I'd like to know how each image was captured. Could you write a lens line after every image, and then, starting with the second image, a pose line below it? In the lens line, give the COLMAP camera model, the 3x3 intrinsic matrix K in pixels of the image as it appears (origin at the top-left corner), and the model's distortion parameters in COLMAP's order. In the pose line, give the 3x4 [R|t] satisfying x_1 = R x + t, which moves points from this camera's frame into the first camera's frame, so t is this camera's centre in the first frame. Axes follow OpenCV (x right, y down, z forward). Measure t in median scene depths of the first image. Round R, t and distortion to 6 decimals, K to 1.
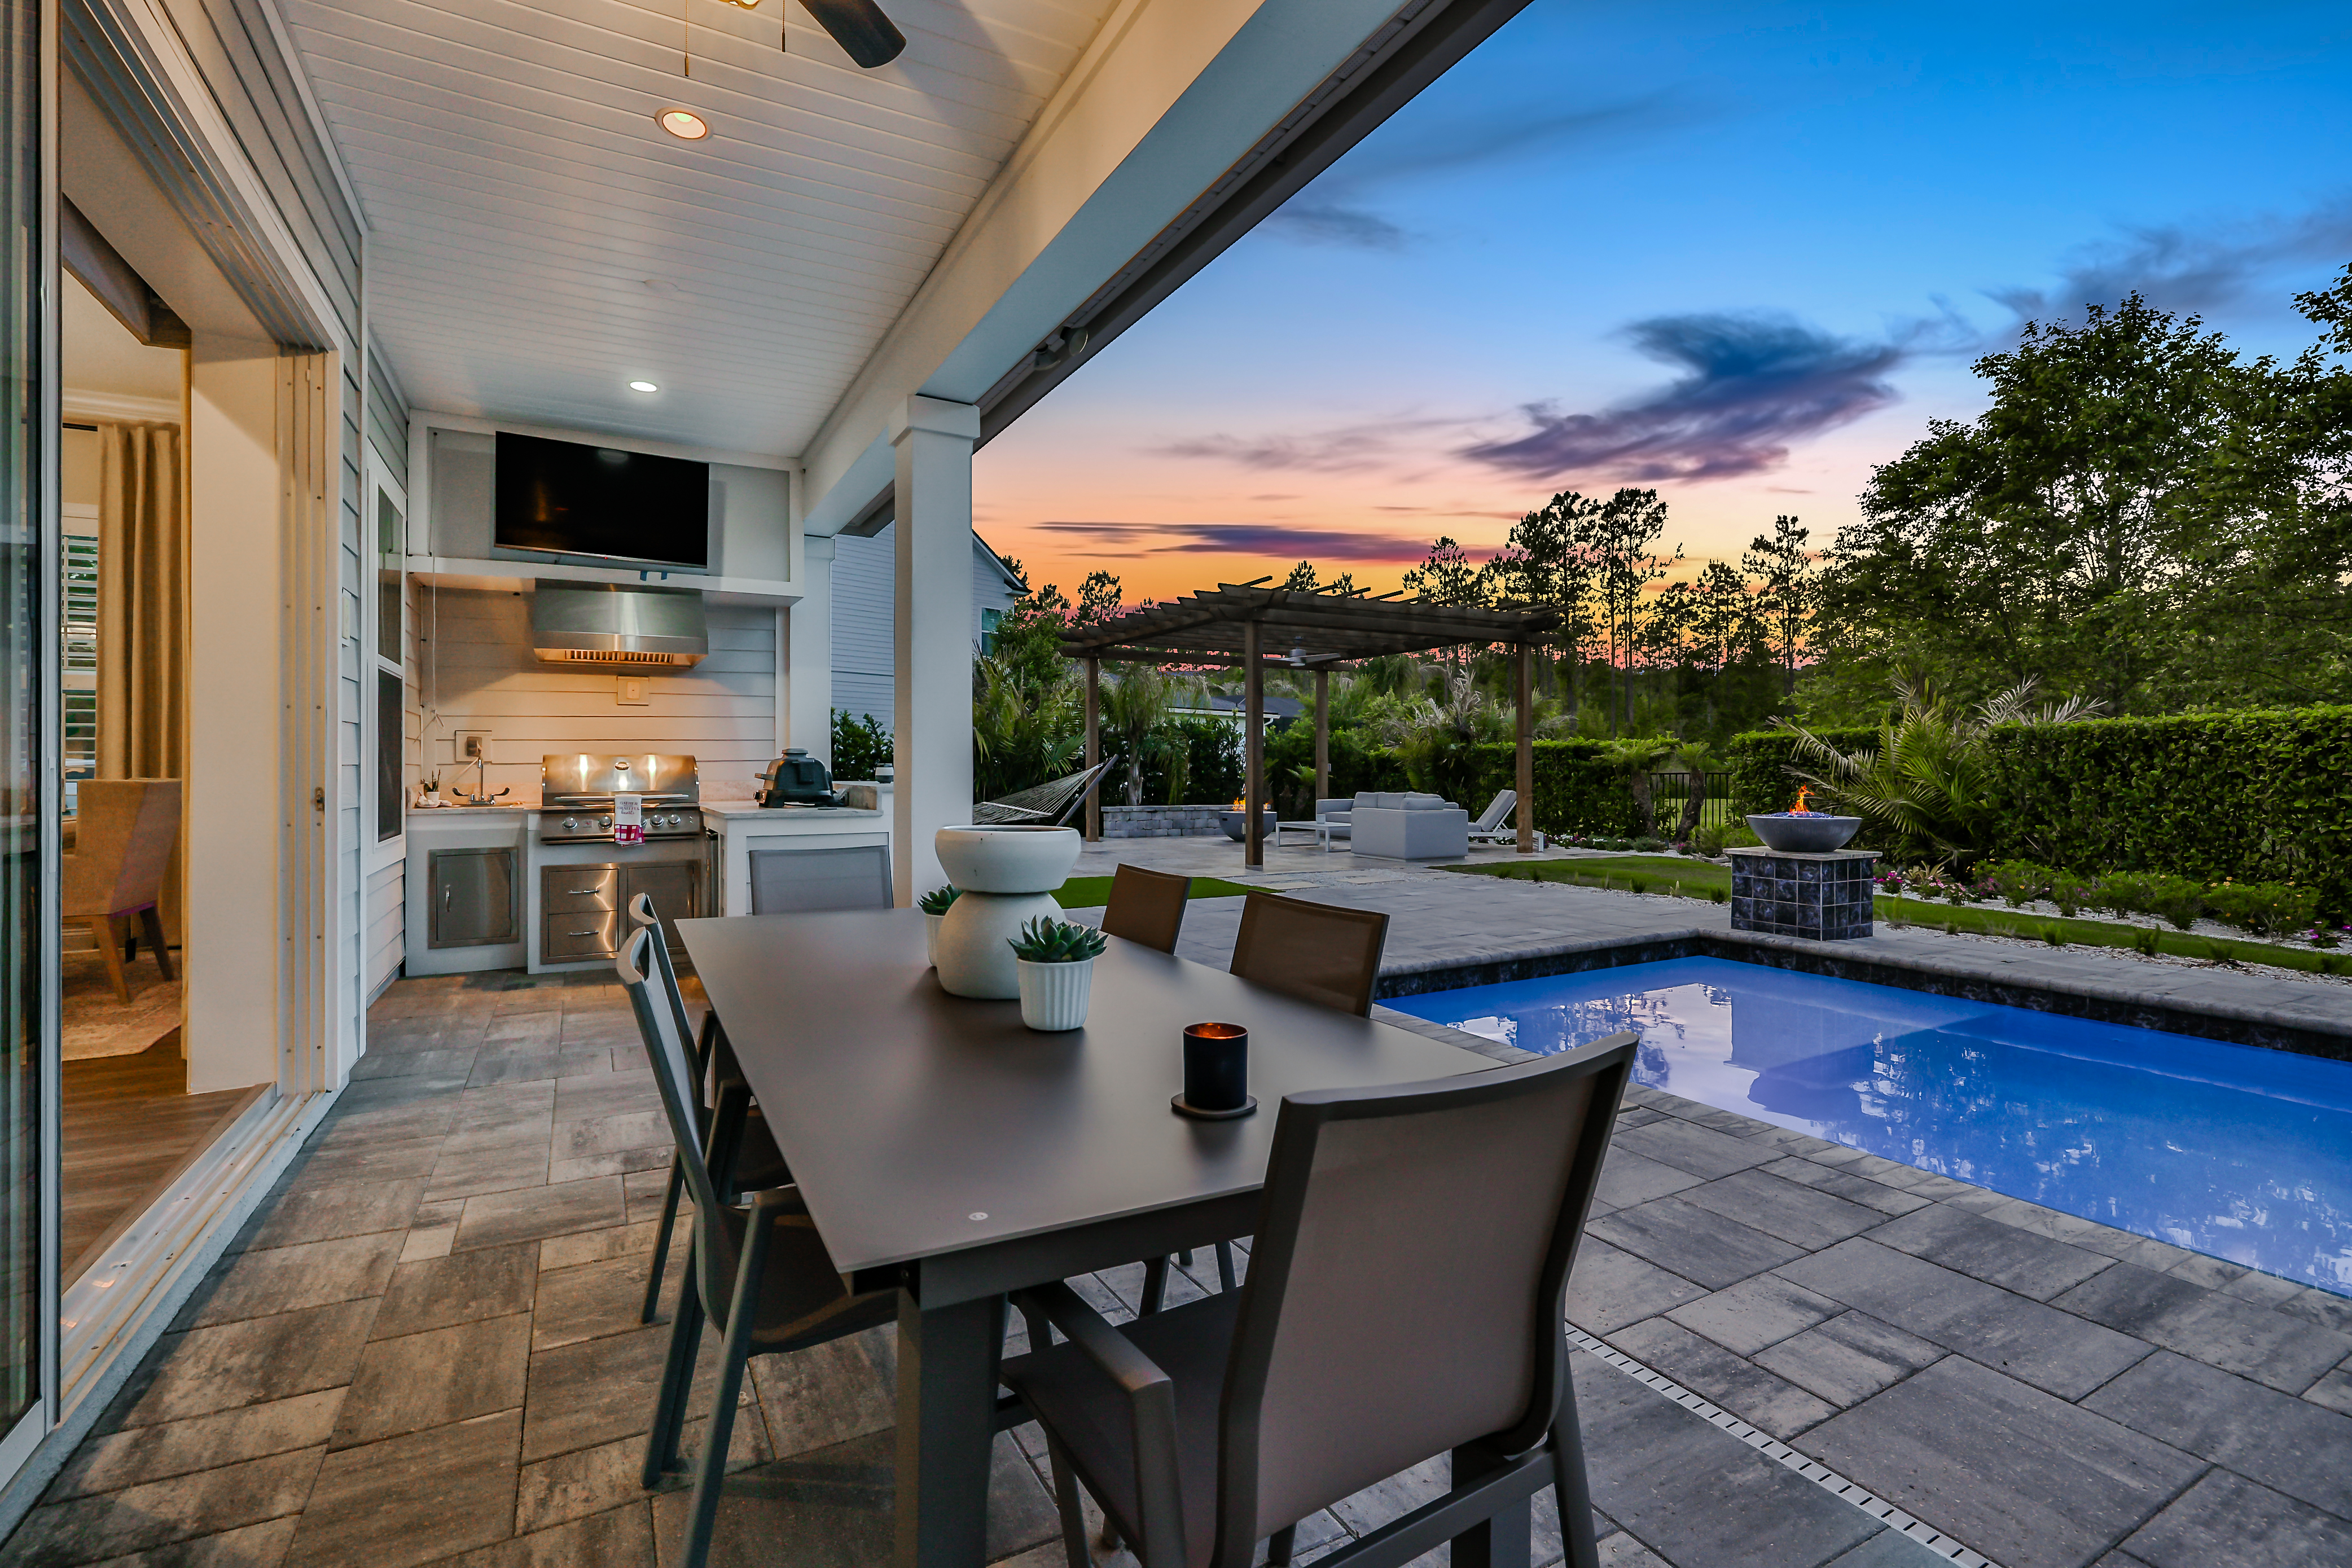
lens RADIAL K [[1050.3, 0, 1155.9], [0, 1050.3, 765.7], [0, 0, 1]] dist [-0.000684, -0.000209]
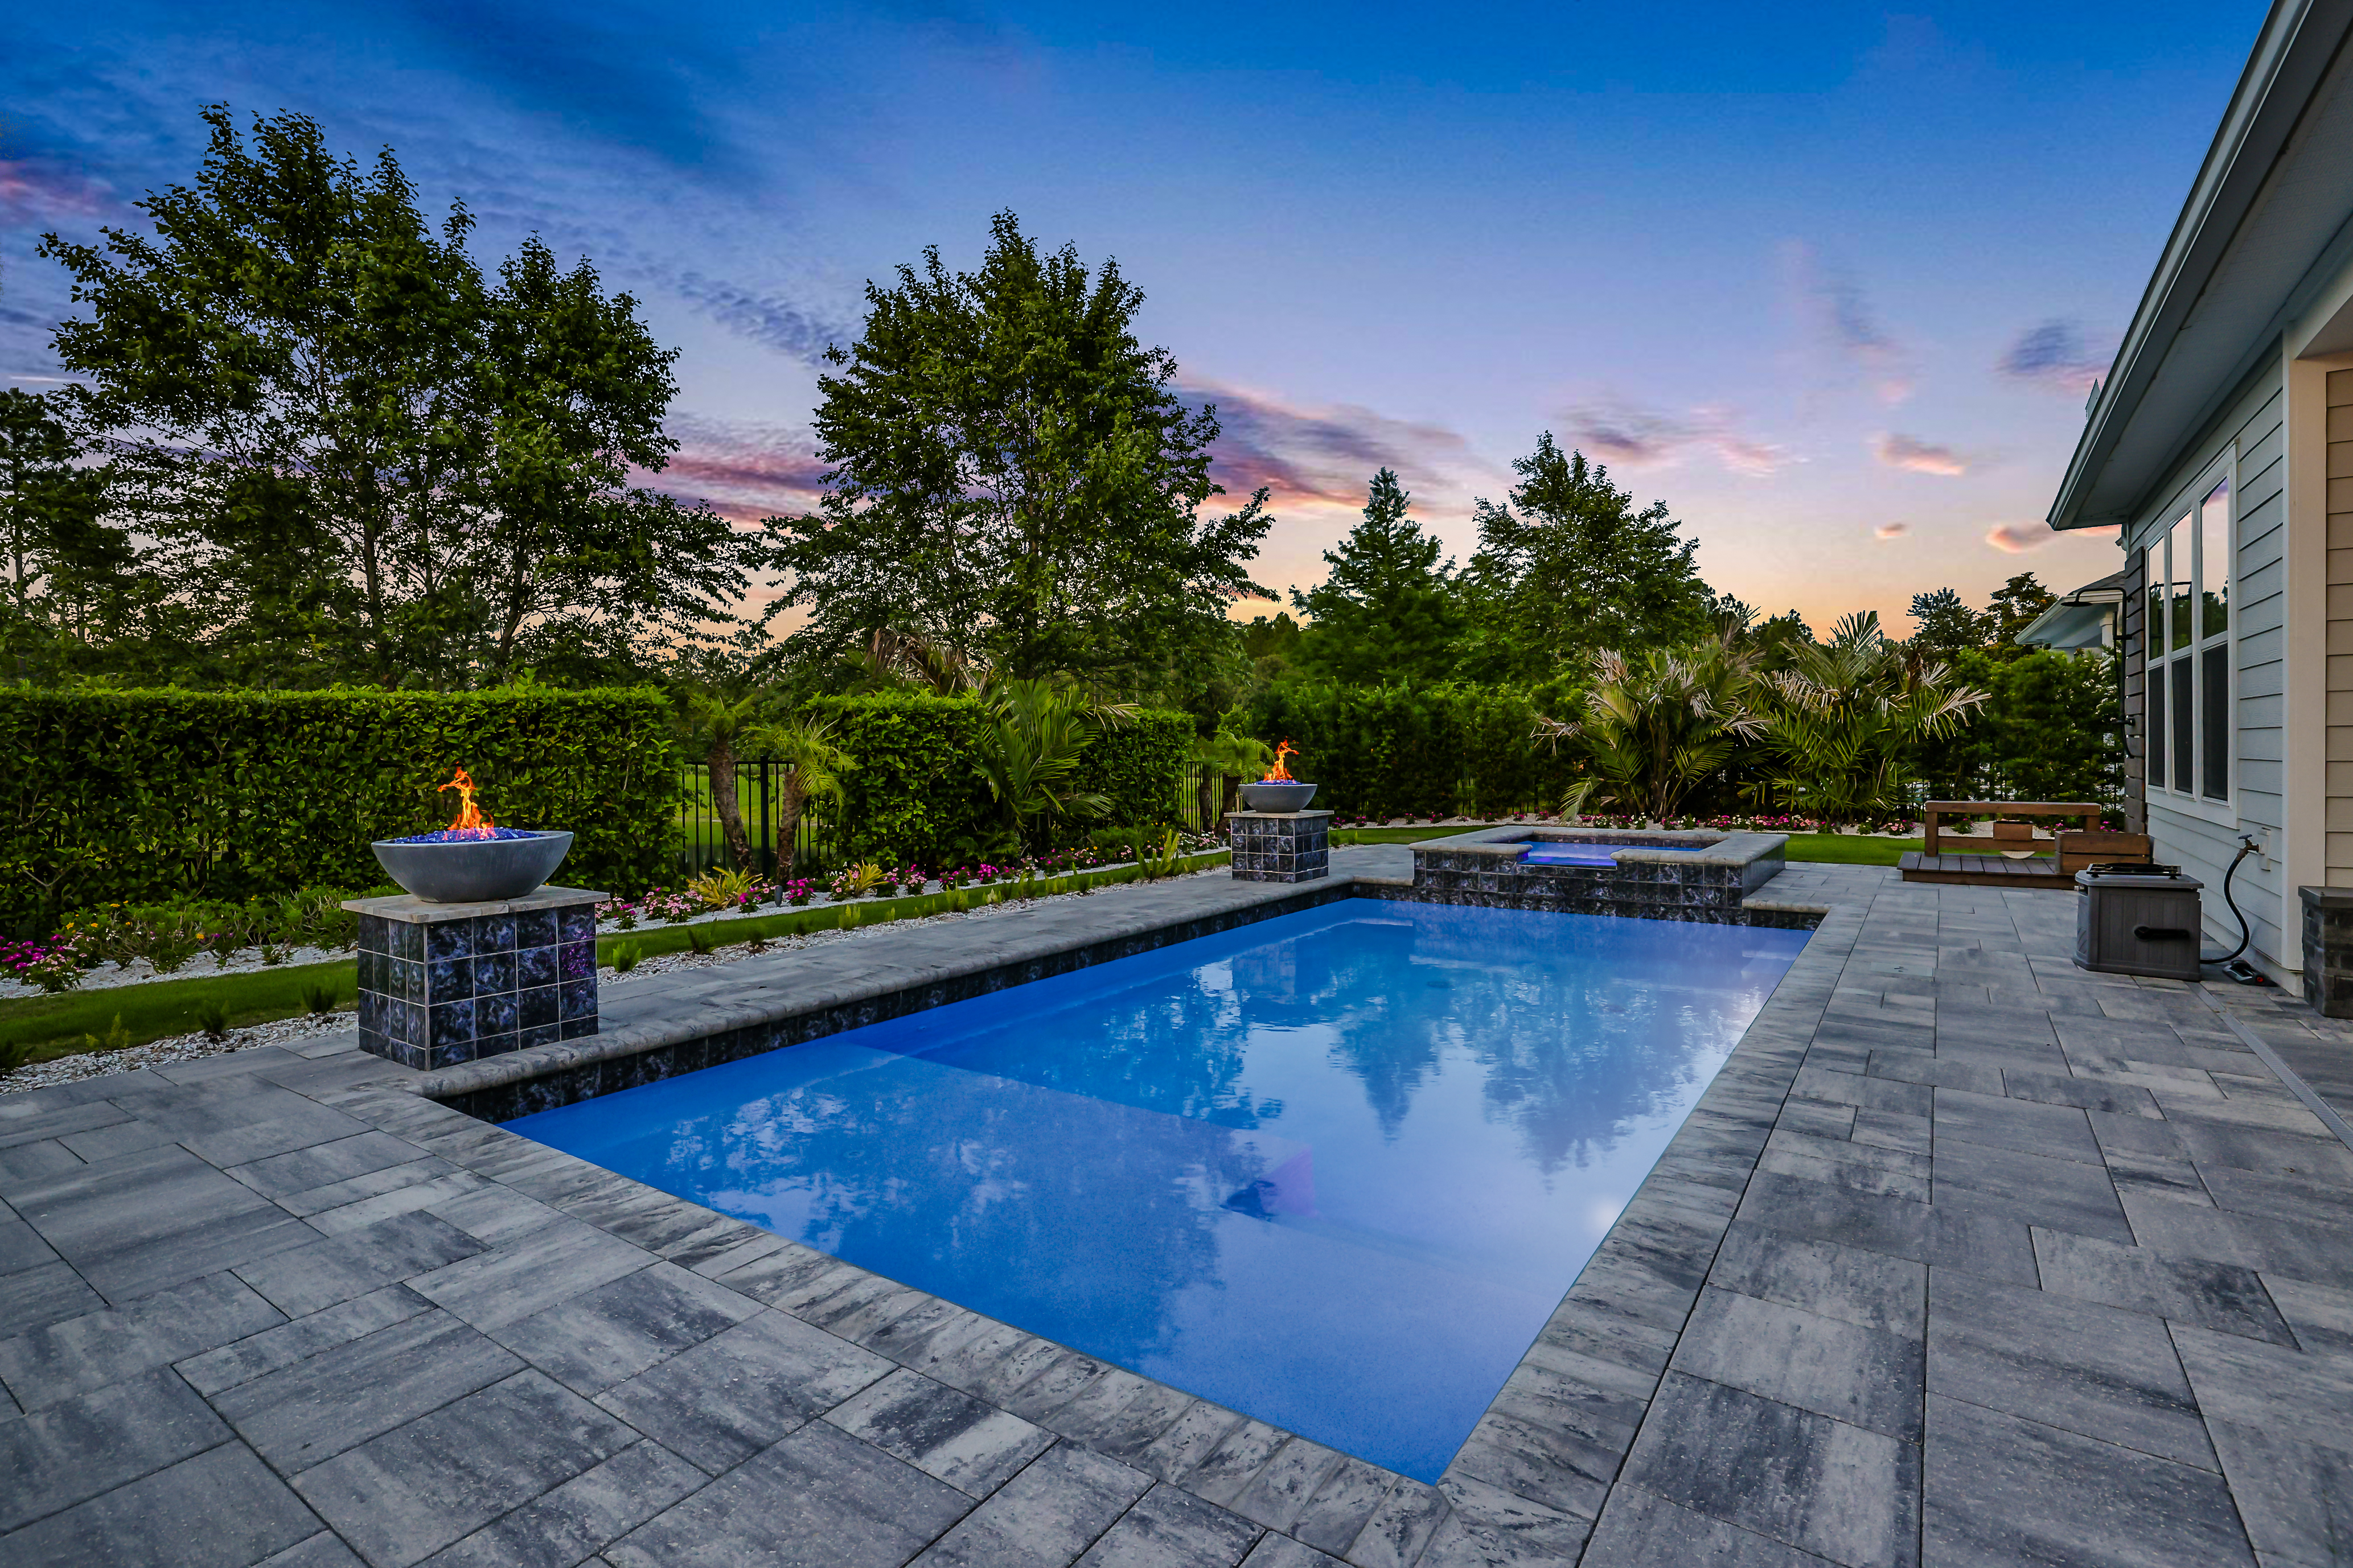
lens RADIAL K [[1107.0, 0, 1142.7], [0, 1107.0, 756.2], [0, 0, 1]] dist [0.001571, 0.000084]
pose [[-0.436032, -0.000243, 0.899931, -0.077591], [0.010293, 0.999933, 0.005258, 0.004814], [-0.899872, 0.011556, -0.436000, 0.896657]]
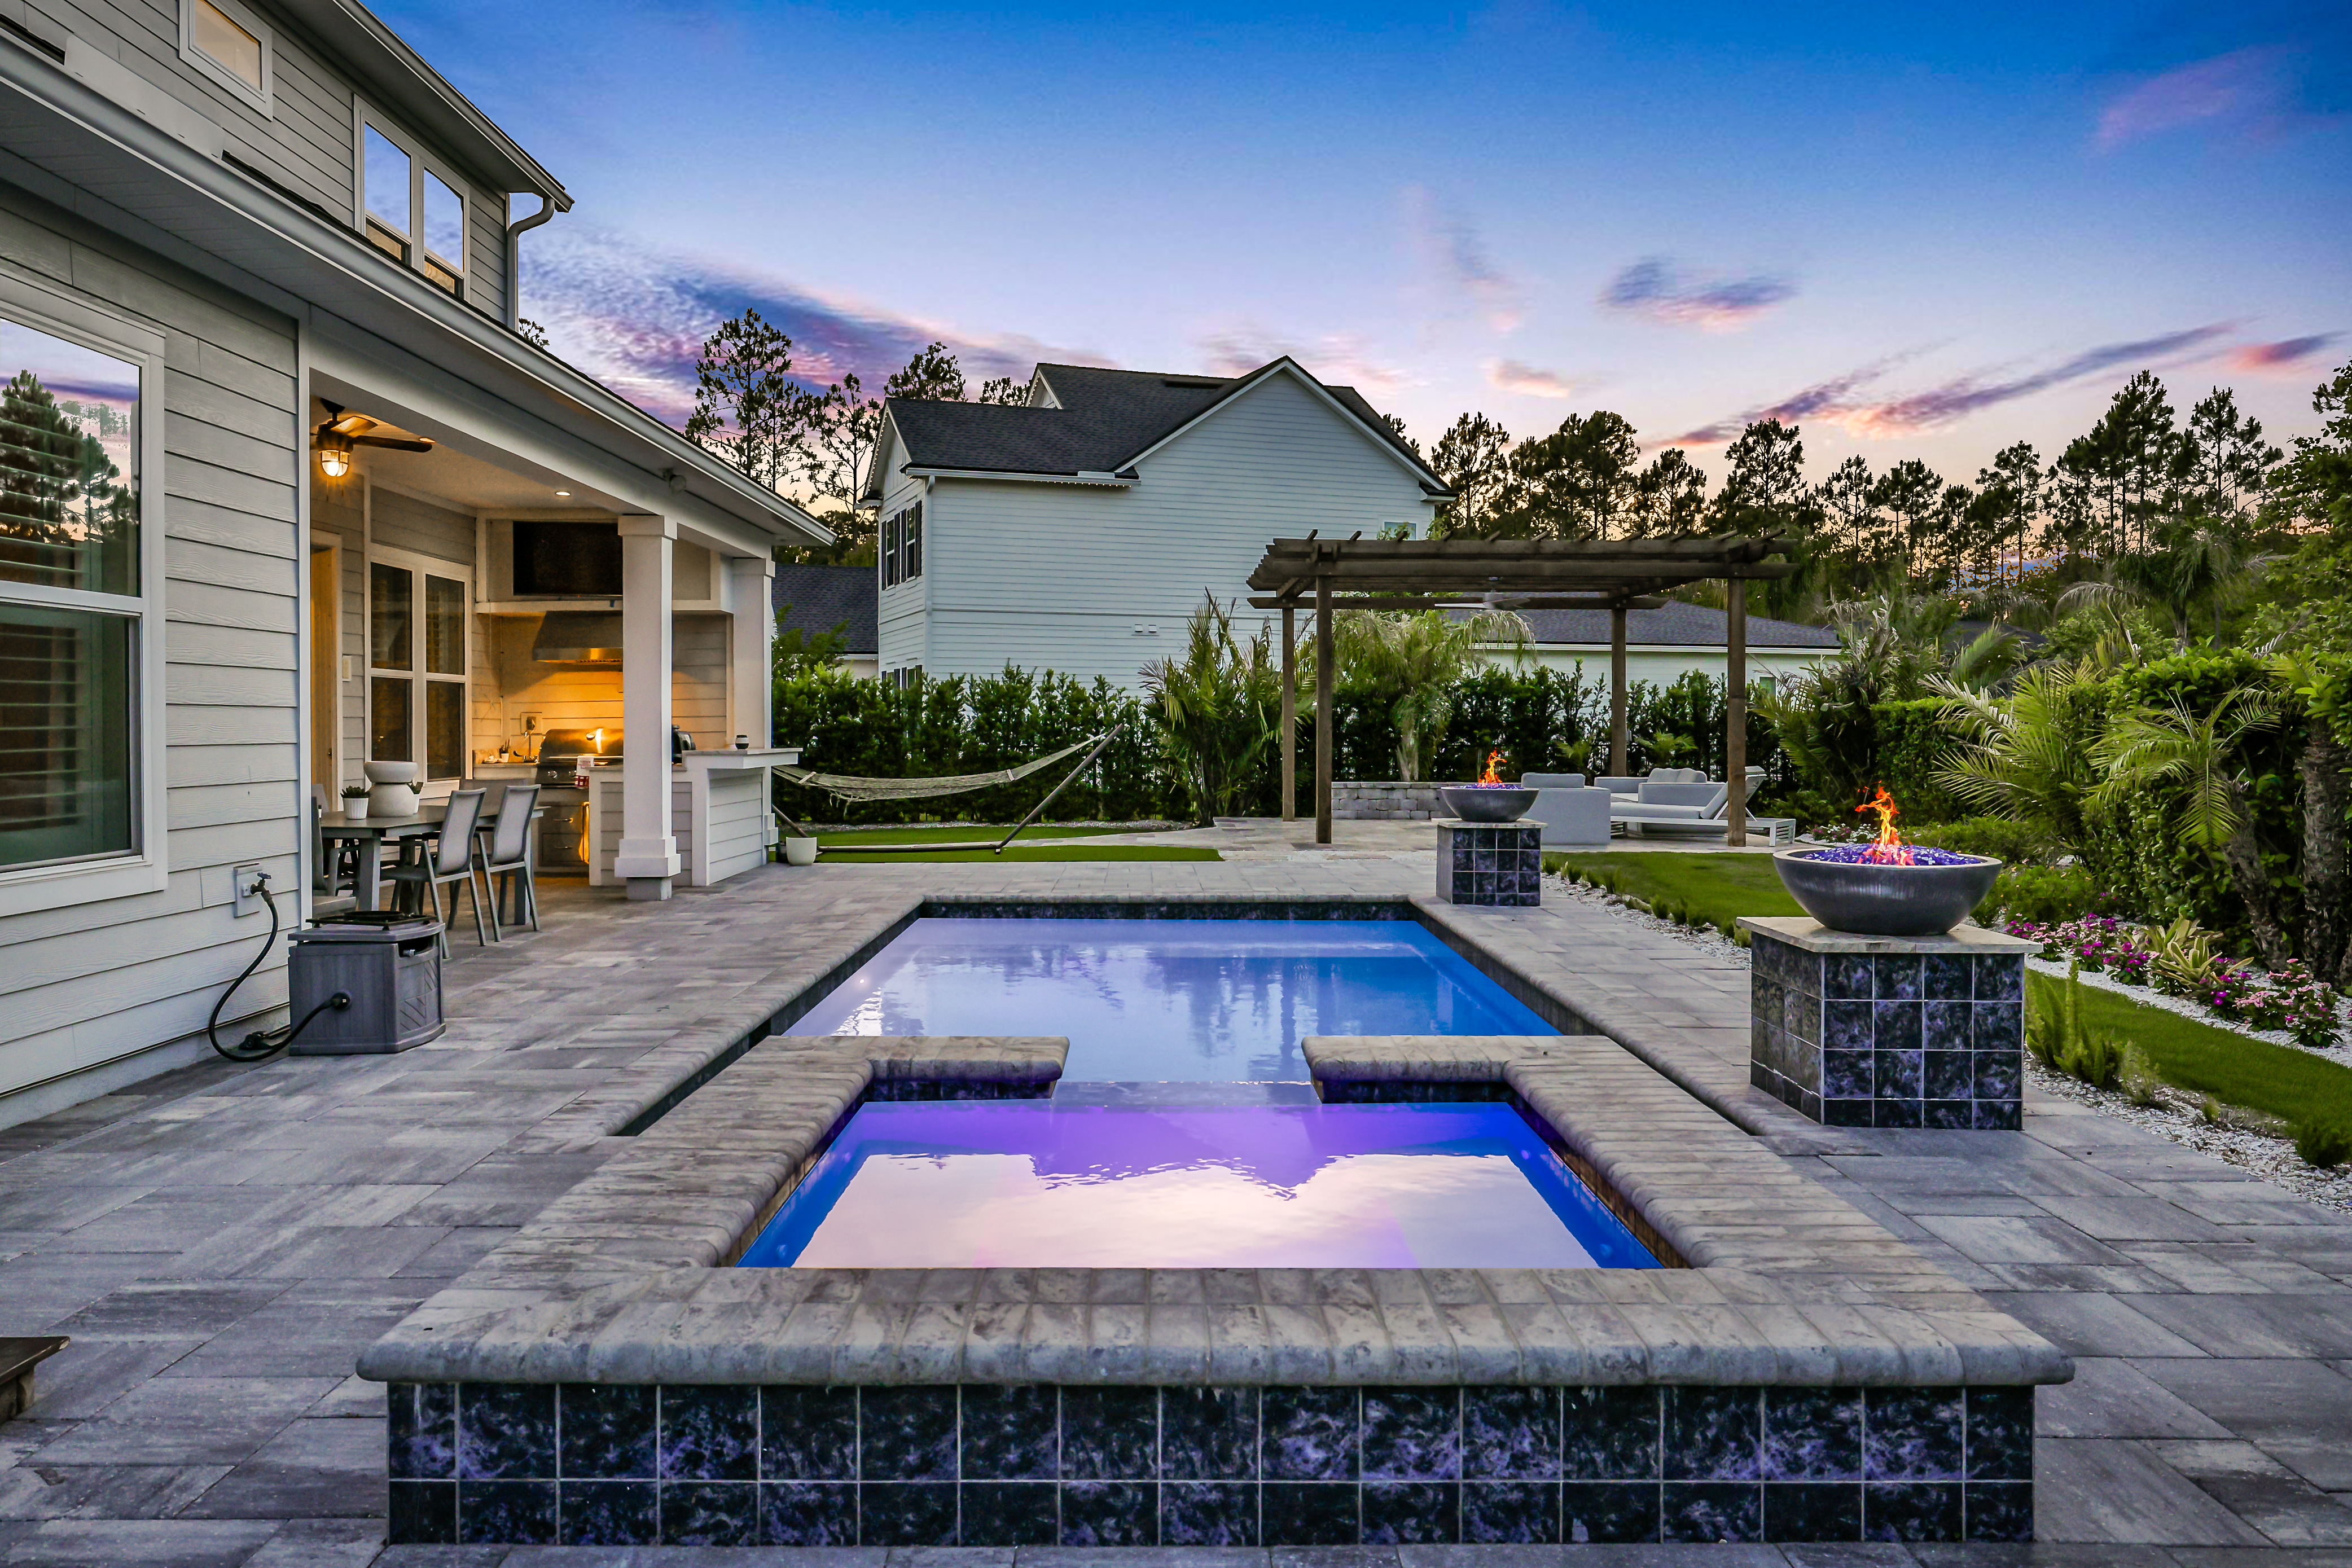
lens RADIAL K [[1651.3, 0, 1144.4], [0, 1651.3, 759.4], [0, 0, 1]] dist [0.002478, -0.002260]
pose [[0.875862, 0.008816, -0.482480, 1.089894], [0.000354, 0.999821, 0.018911, -0.009100], [0.482561, -0.016734, 0.875703, -0.542433]]
